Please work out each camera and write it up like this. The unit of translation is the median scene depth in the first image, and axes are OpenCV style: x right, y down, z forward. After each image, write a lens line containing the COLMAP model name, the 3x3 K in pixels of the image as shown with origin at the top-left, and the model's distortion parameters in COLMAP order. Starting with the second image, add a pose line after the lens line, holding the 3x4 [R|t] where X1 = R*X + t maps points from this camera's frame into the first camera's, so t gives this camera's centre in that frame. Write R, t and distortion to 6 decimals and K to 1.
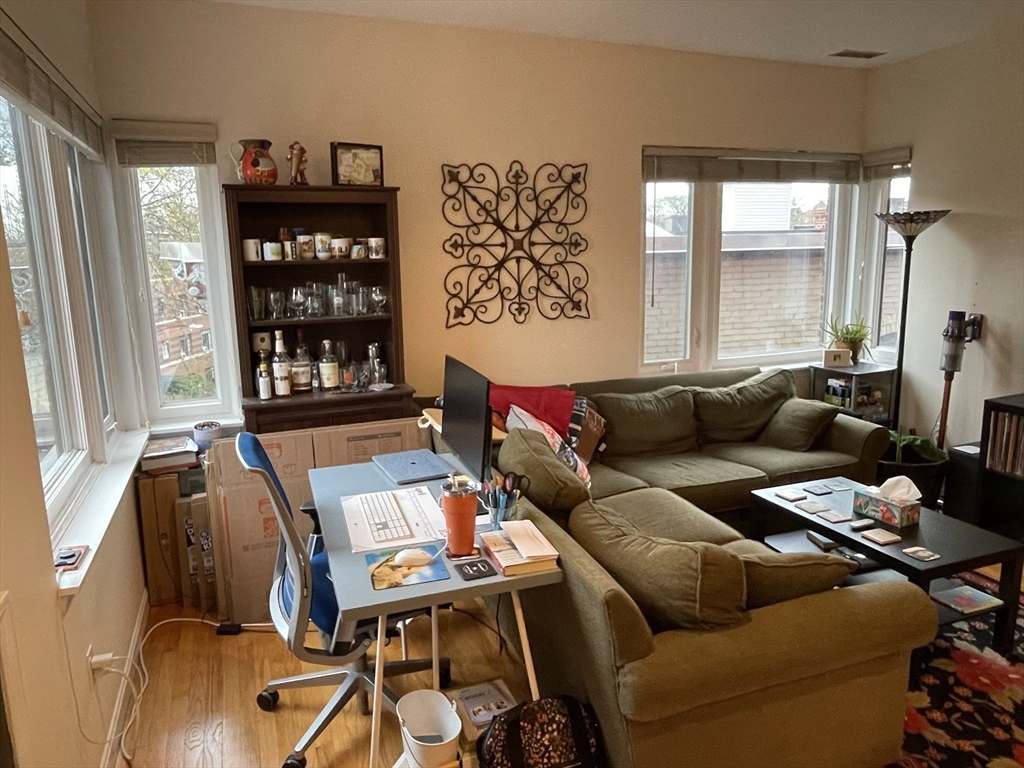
lens RADIAL K [[708.9, 0, 501.0], [0, 708.9, 379.6], [0, 0, 1]] dist [0.009067, -0.022980]
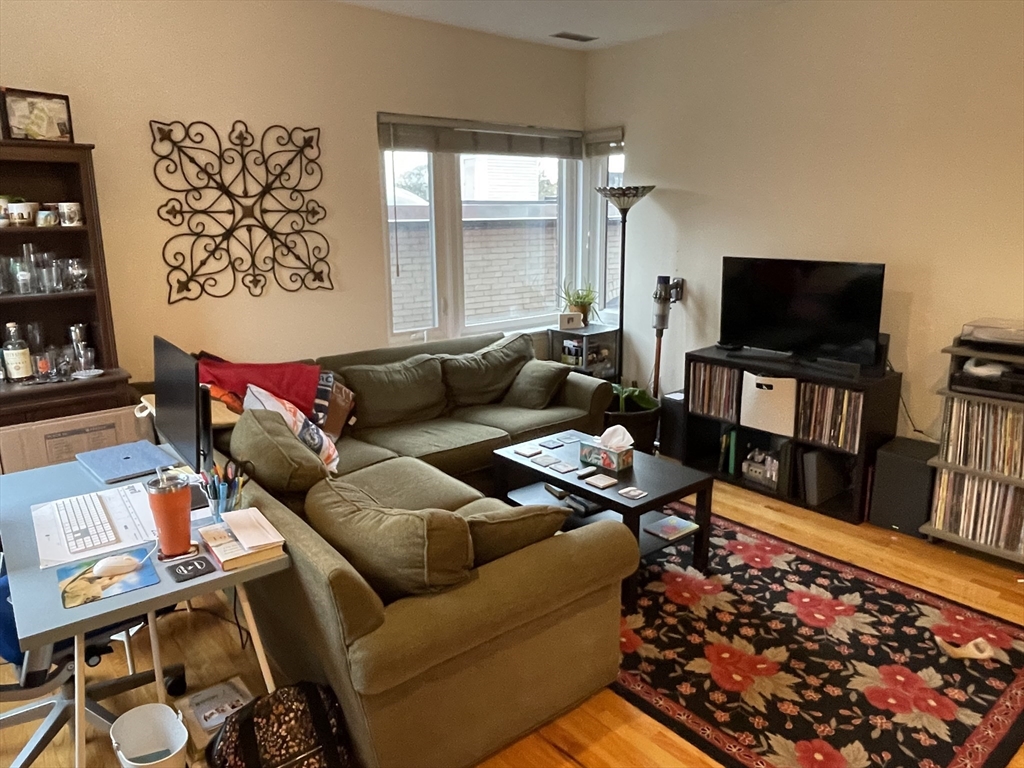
lens RADIAL K [[708.9, 0, 512.3], [0, 708.9, 374.8], [0, 0, 1]] dist [0.009067, -0.022980]
pose [[0.944002, -0.061521, 0.324155, 0.038707], [0.049065, 0.997714, 0.046468, -0.003142], [-0.326272, -0.027961, 0.944862, -0.000937]]
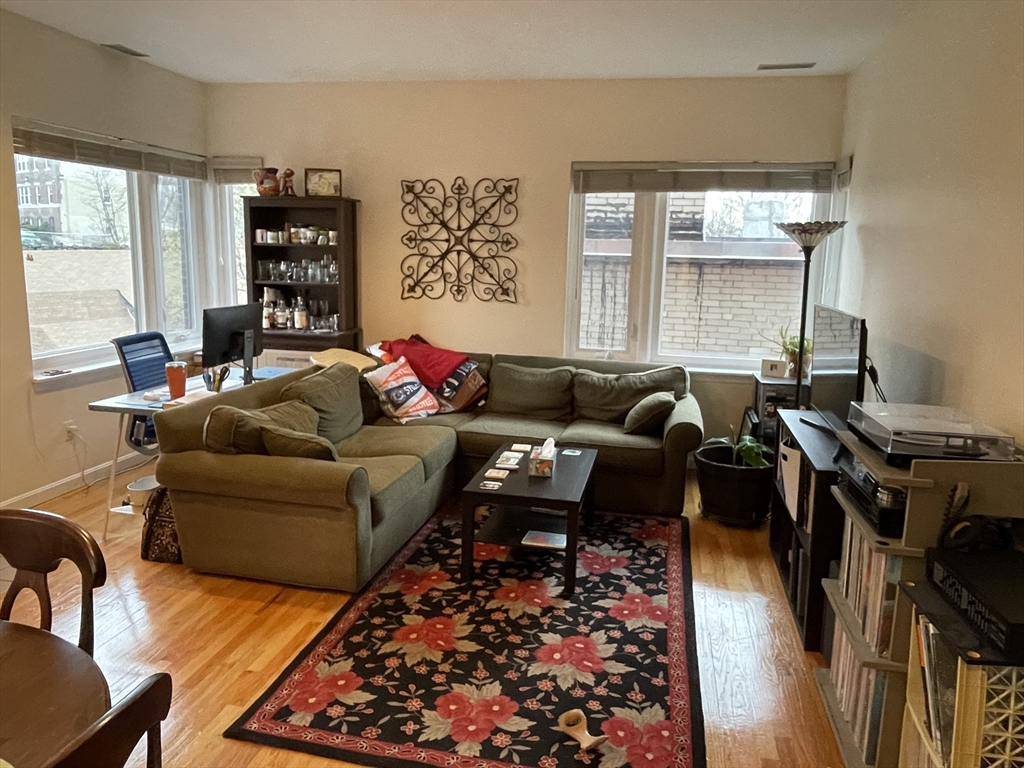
lens RADIAL K [[730.3, 0, 509.1], [0, 730.3, 376.3], [0, 0, 1]] dist [0.008661, -0.004001]
pose [[0.839873, 0.134916, -0.525747, 0.891052], [-0.139774, 0.989708, 0.030691, 0.001922], [0.524477, 0.047710, 0.850087, -0.084331]]
